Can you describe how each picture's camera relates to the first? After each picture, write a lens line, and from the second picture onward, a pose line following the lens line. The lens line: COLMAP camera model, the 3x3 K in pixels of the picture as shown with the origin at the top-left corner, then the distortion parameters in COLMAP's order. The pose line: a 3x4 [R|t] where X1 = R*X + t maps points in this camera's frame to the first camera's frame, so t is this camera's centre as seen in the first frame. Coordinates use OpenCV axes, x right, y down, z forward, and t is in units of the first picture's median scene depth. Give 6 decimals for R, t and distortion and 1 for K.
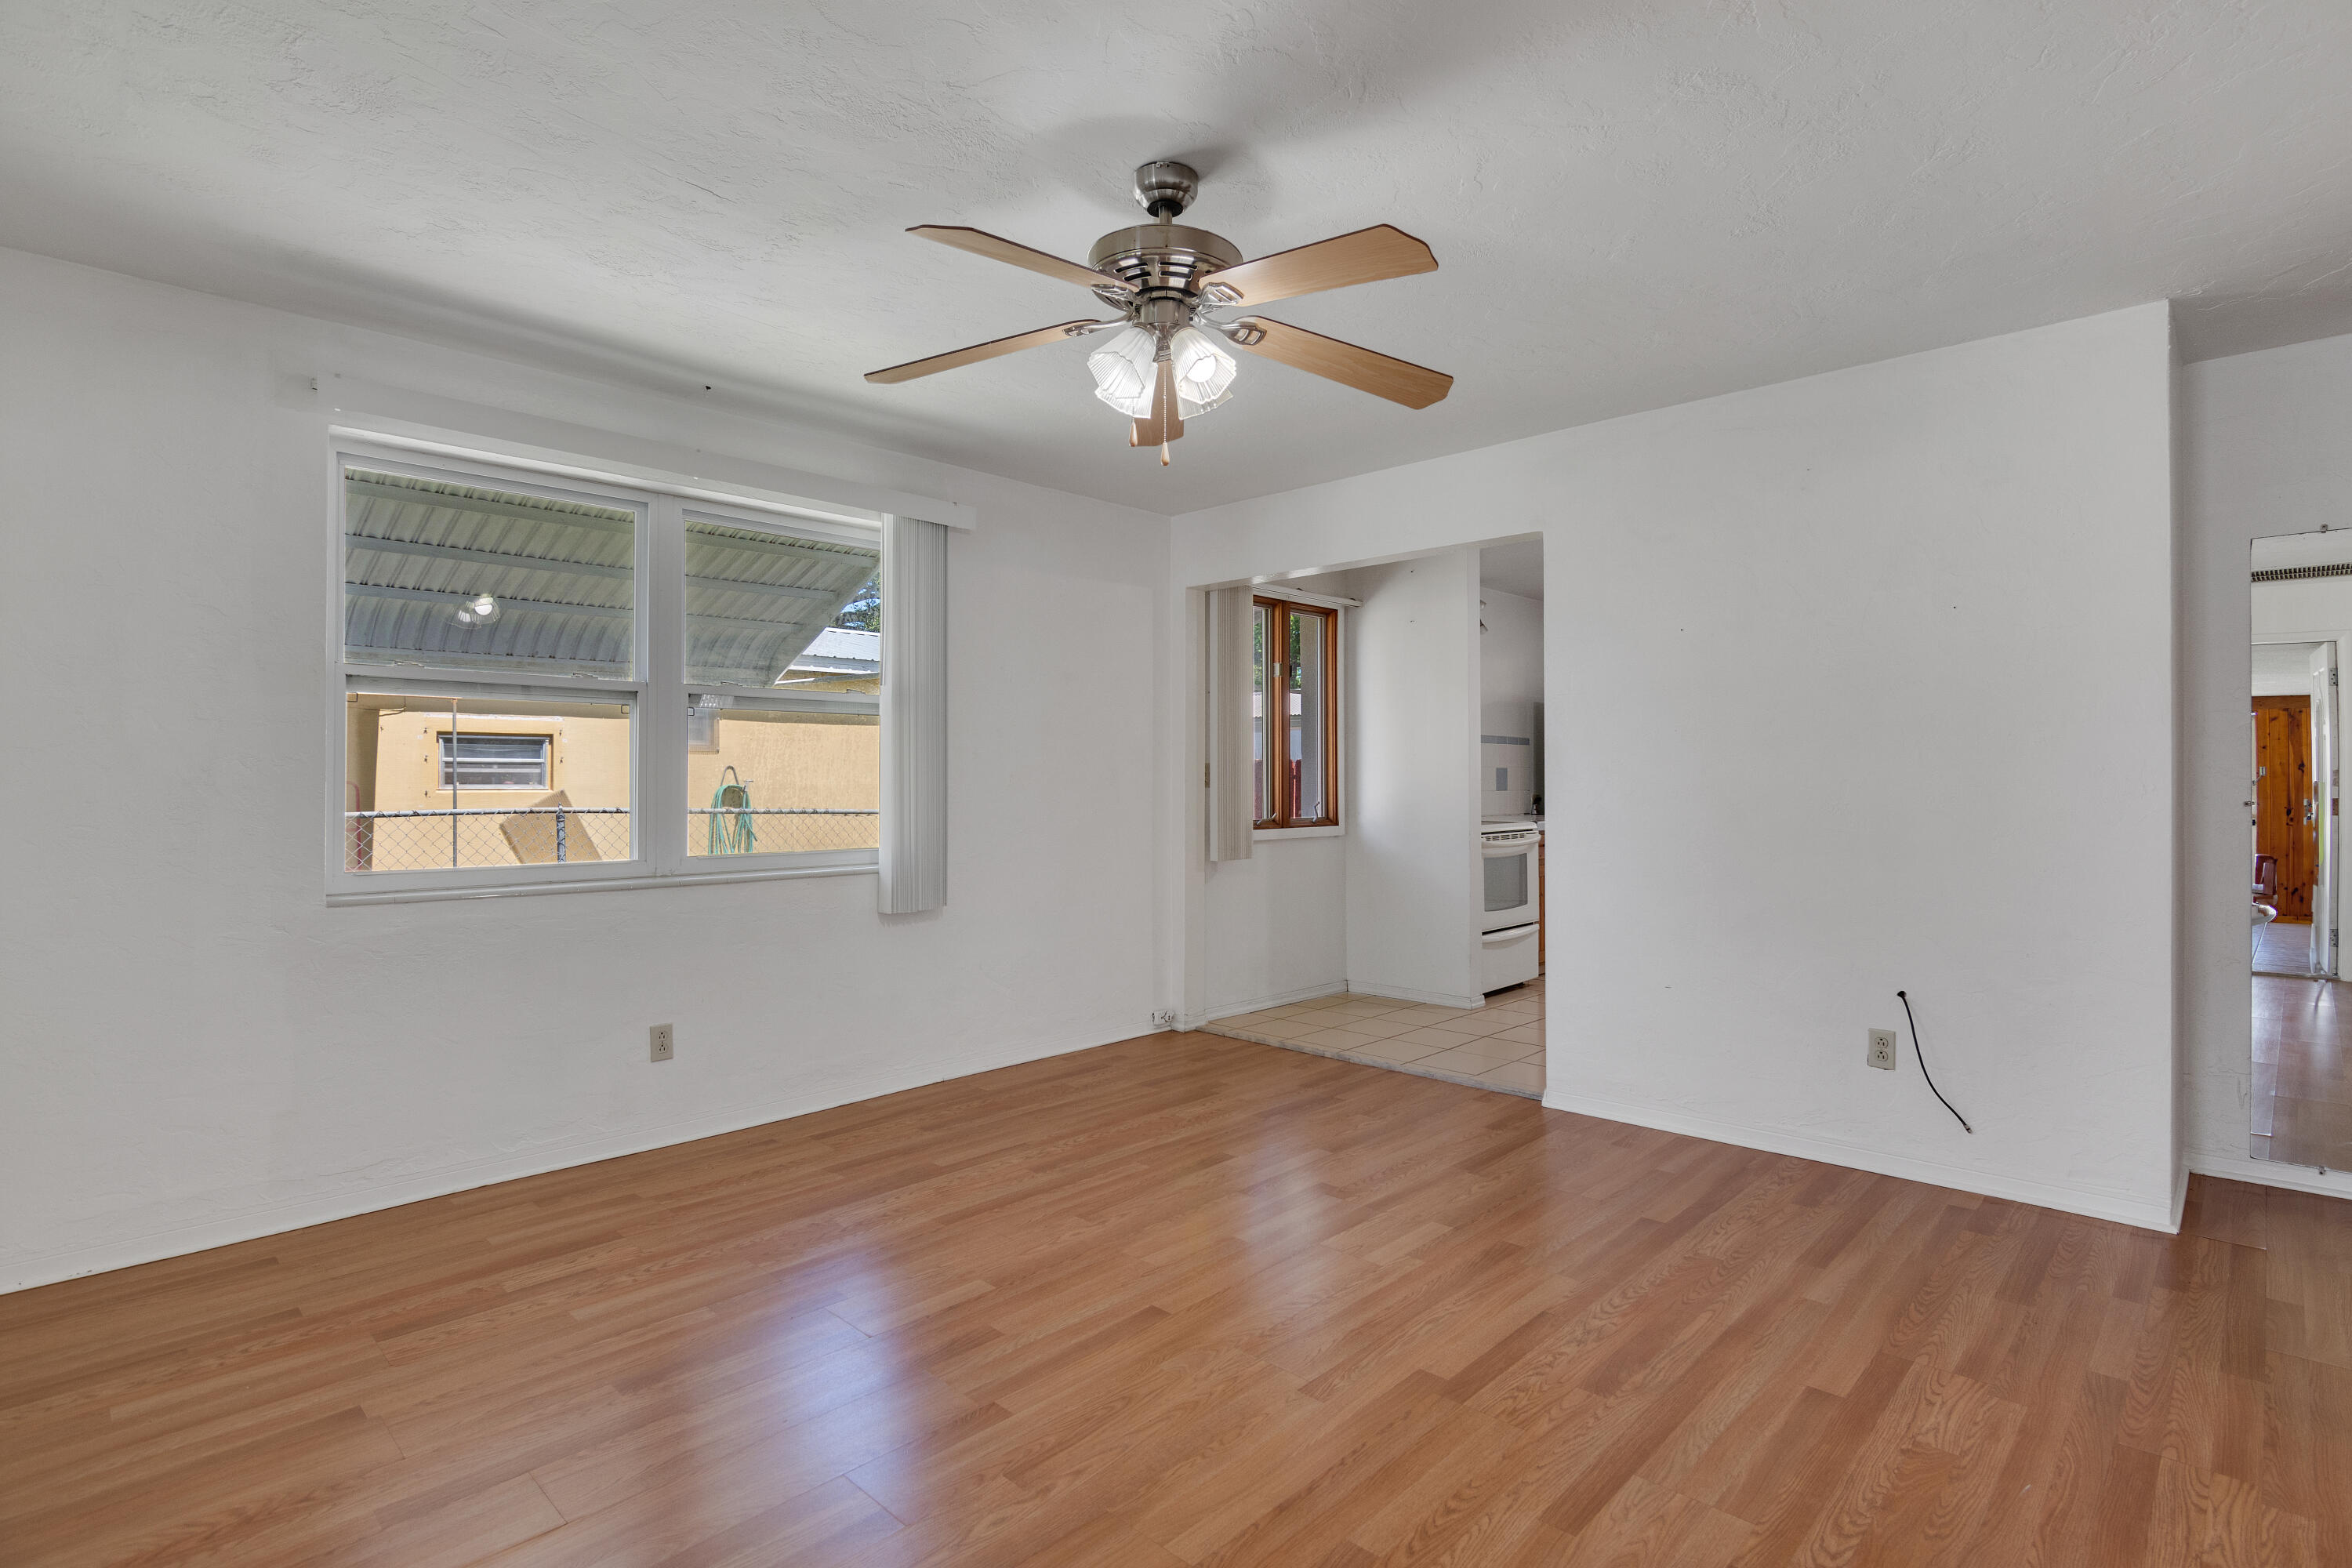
lens RADIAL K [[1145.8, 0, 1202.1], [0, 1145.8, 779.7], [0, 0, 1]] dist [-0.000784, -0.011307]
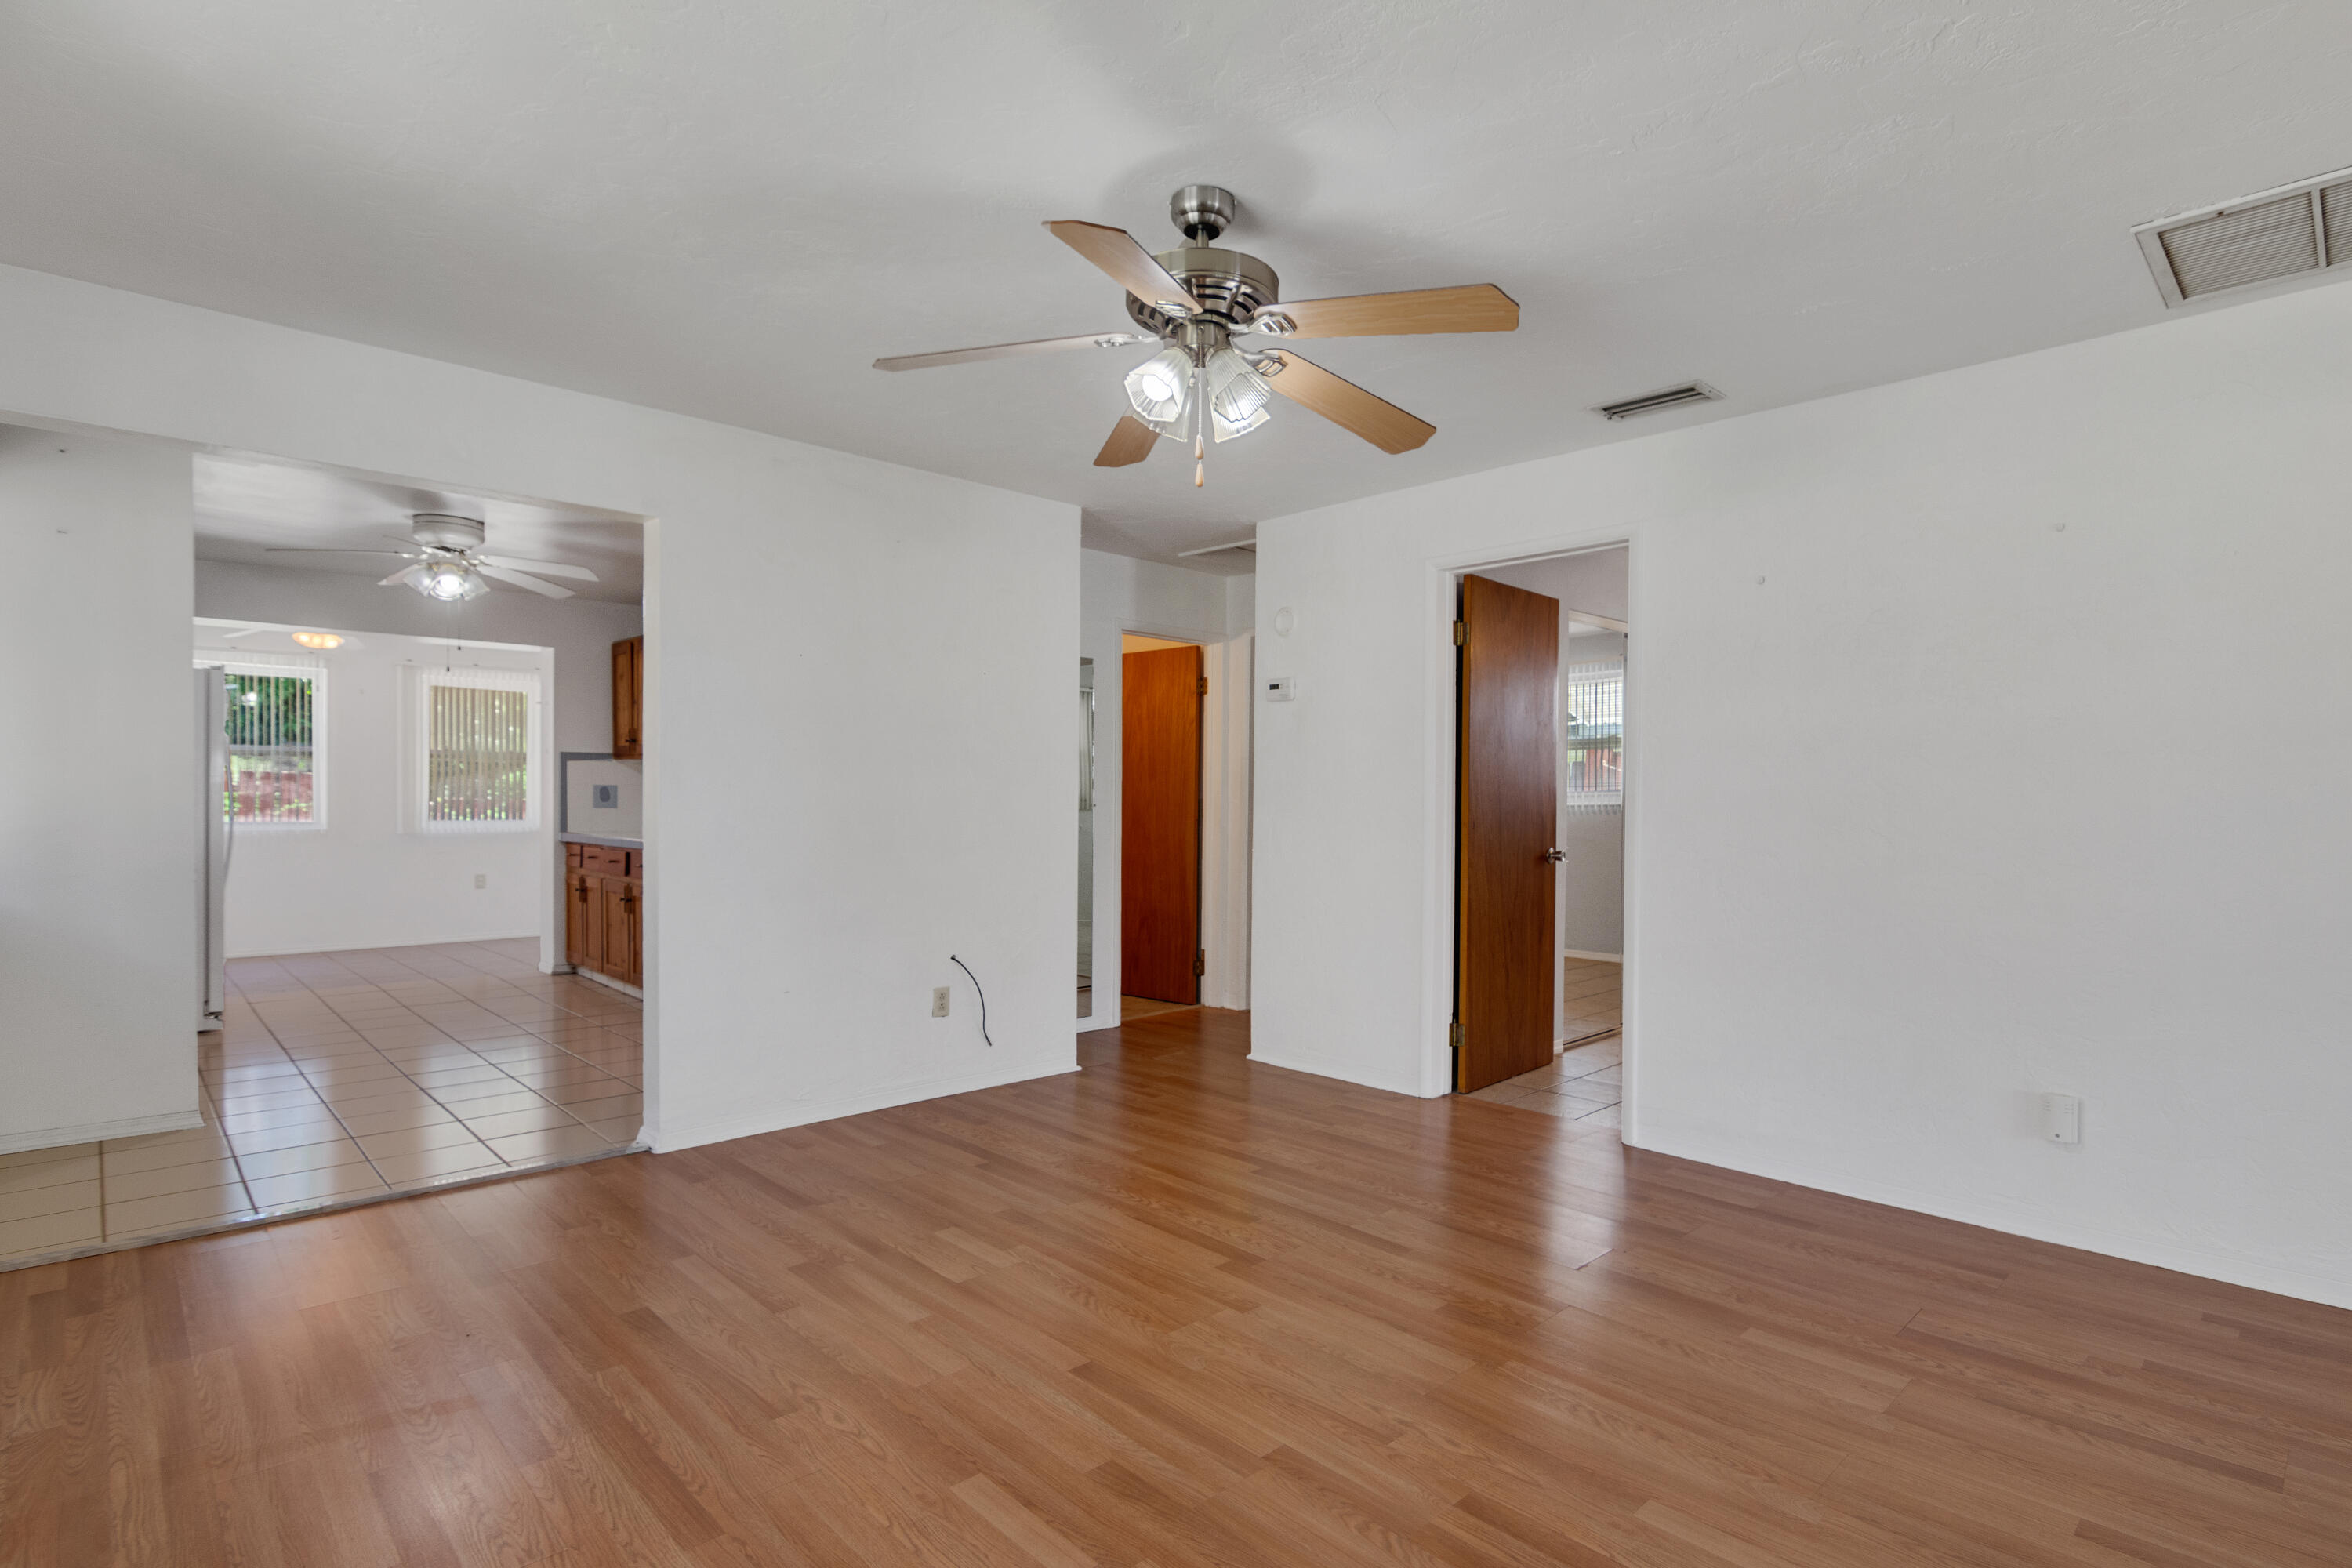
lens RADIAL K [[1156.6, 0, 1187.2], [0, 1156.6, 785.0], [0, 0, 1]] dist [-0.001014, -0.011464]
pose [[0.058240, 0.014454, 0.998198, -0.760856], [-0.010246, 0.999851, -0.013880, 0.000631], [-0.998250, -0.009420, 0.058380, 0.669777]]
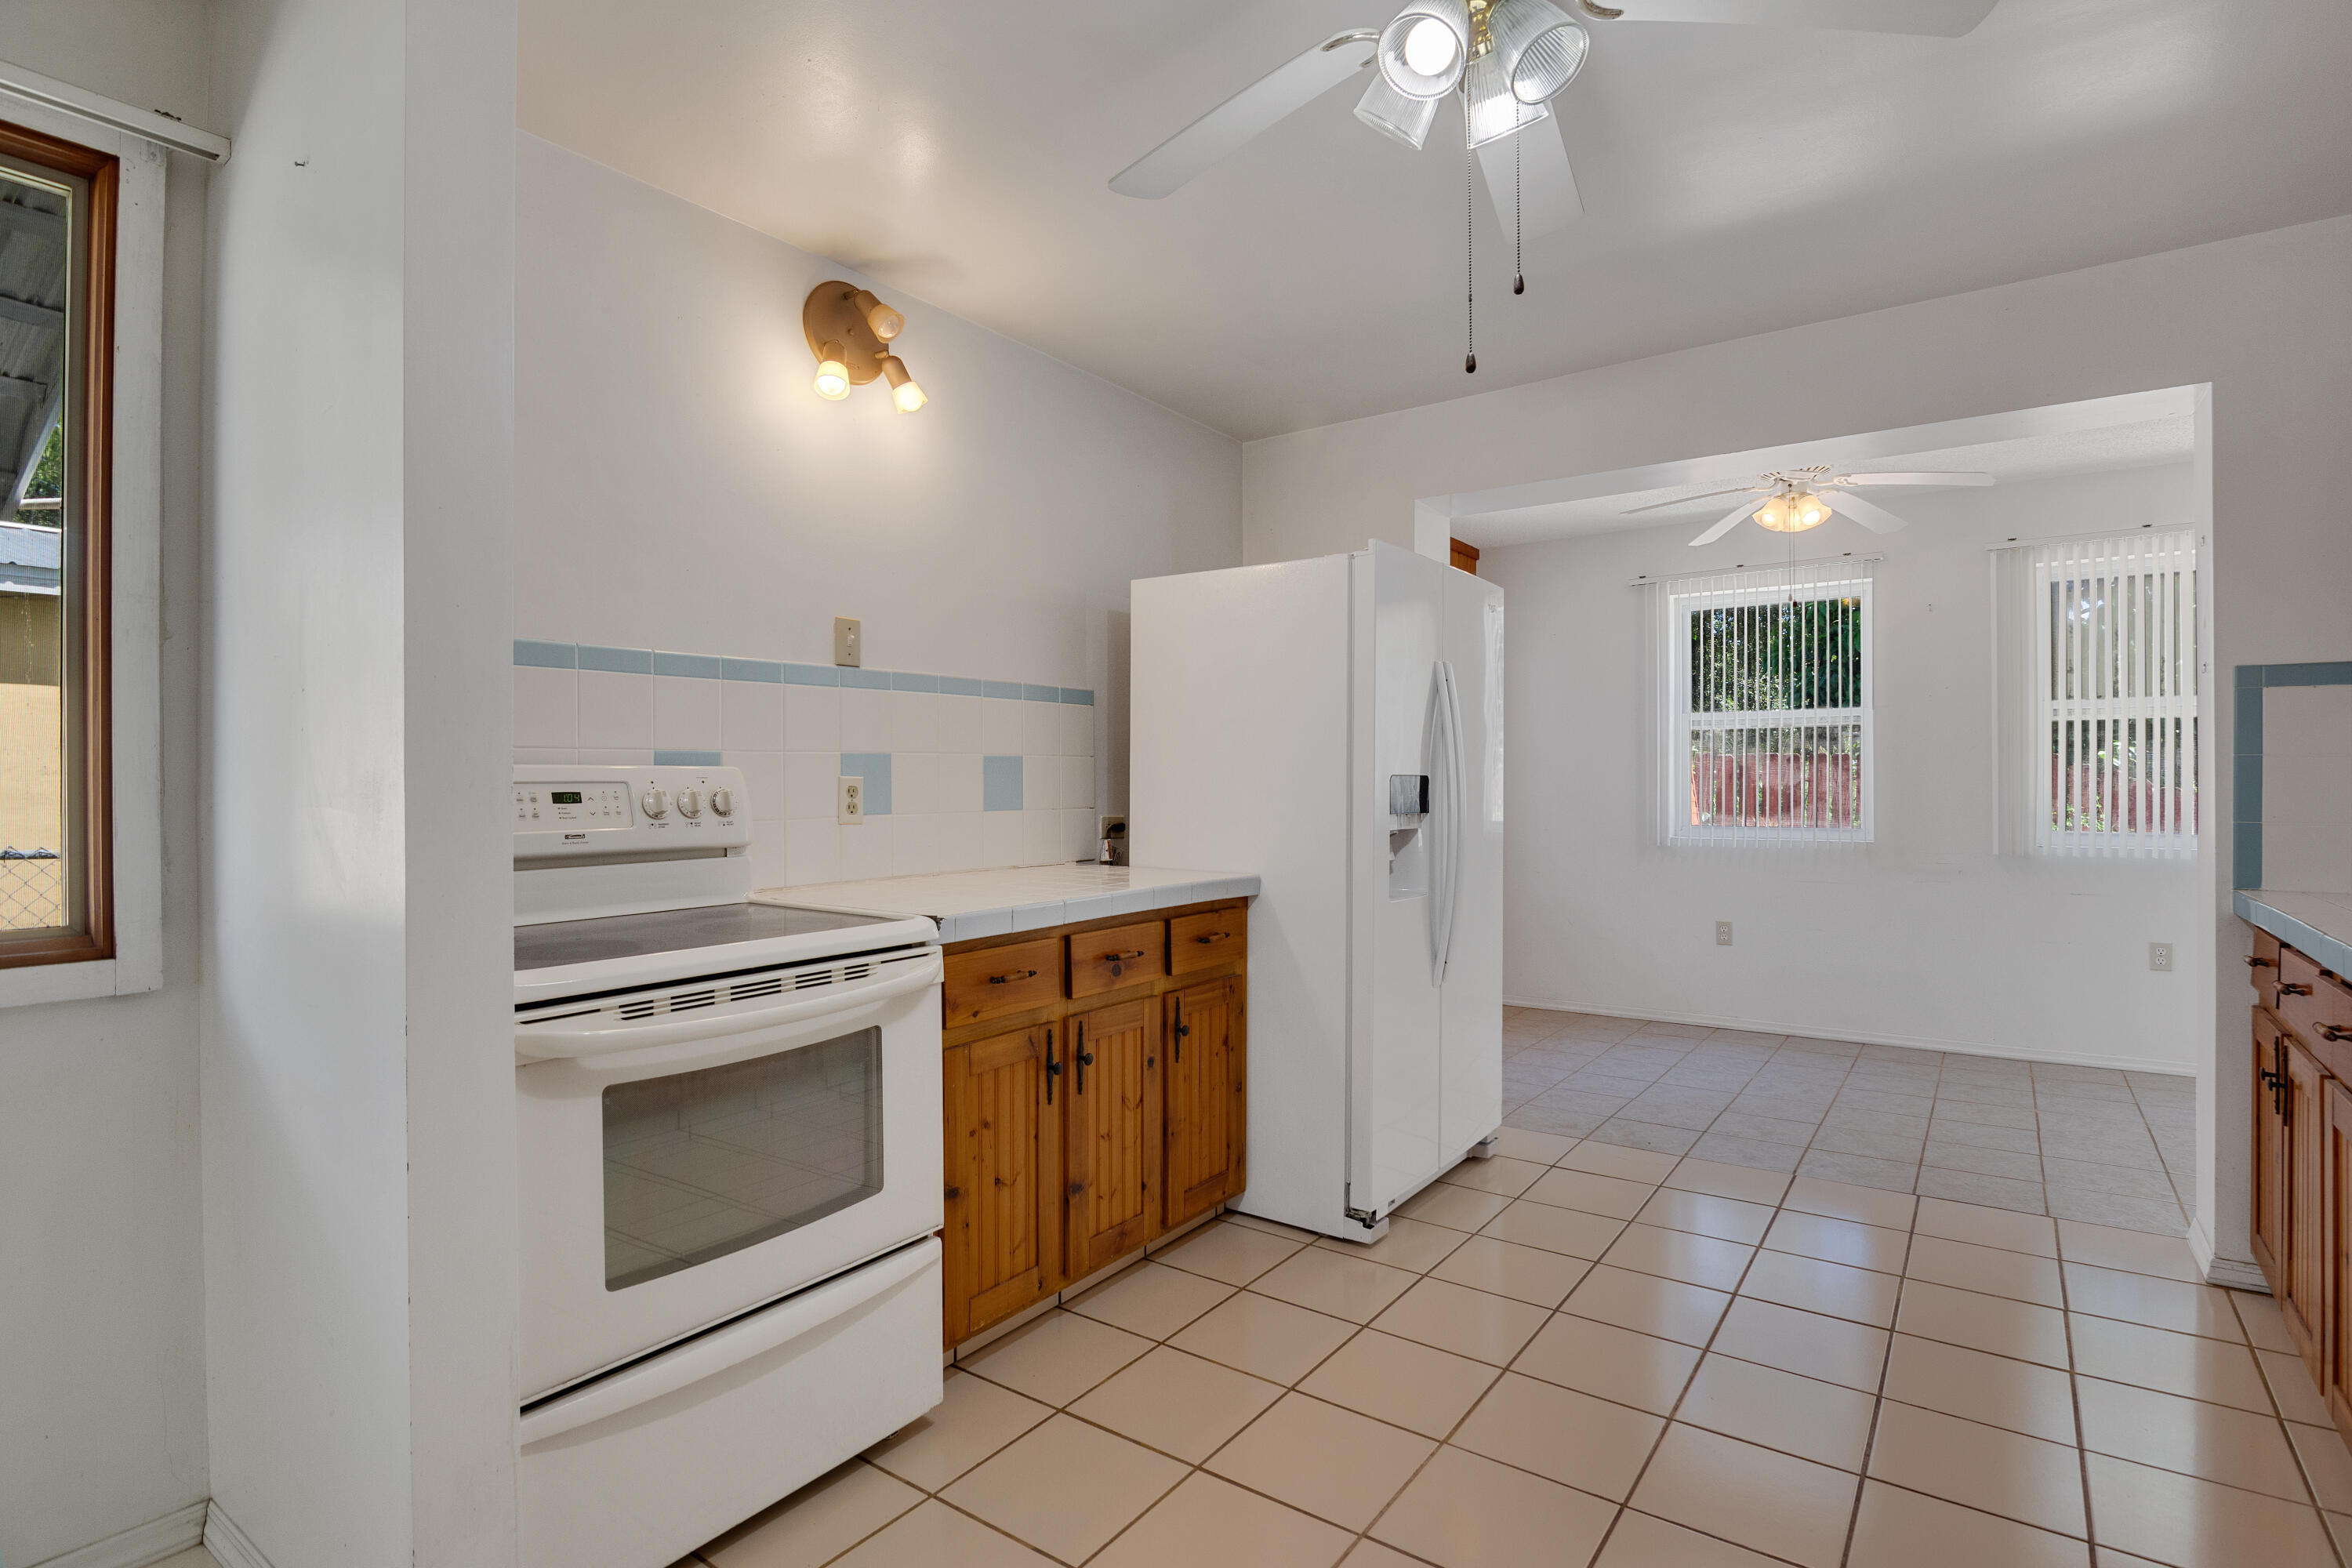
lens RADIAL K [[1156.6, 0, 1187.2], [0, 1156.6, 785.0], [0, 0, 1]] dist [-0.001014, -0.011464]
pose [[0.991921, -0.000611, 0.126855, 0.649125], [0.000003, 0.999989, 0.004794, -0.004592], [-0.126857, -0.004755, 0.991910, 1.357233]]
